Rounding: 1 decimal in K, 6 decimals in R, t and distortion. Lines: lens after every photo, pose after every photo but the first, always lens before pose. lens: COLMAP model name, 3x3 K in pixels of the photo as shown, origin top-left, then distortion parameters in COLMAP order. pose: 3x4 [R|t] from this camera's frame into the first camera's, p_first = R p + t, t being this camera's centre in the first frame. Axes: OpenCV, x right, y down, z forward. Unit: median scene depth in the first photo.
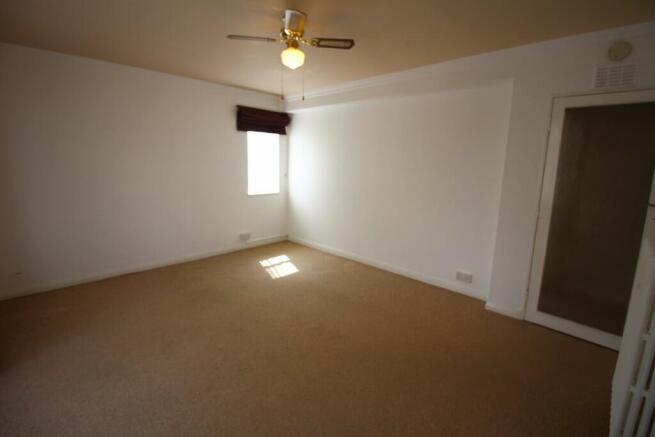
lens RADIAL K [[308.5, 0, 327.5], [0, 308.5, 218.5], [0, 0, 1]] dist [0.017739, -0.018045]
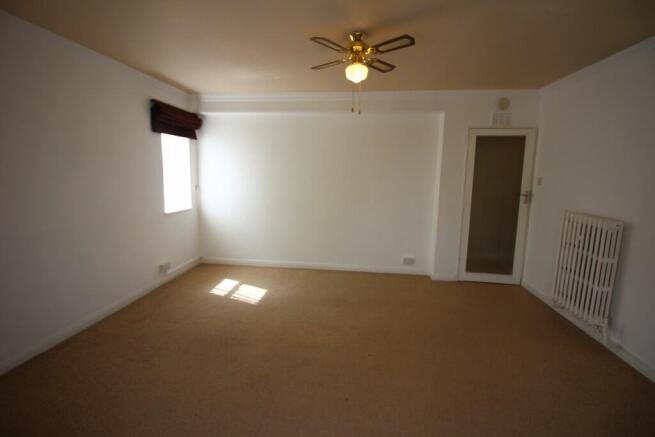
lens RADIAL K [[308.5, 0, 327.5], [0, 308.5, 218.5], [0, 0, 1]] dist [0.017739, -0.018045]
pose [[0.790101, -0.100328, 0.604710, -0.435956], [0.114024, 0.993352, 0.015826, -0.031678], [-0.602278, 0.056447, 0.796288, 0.135535]]
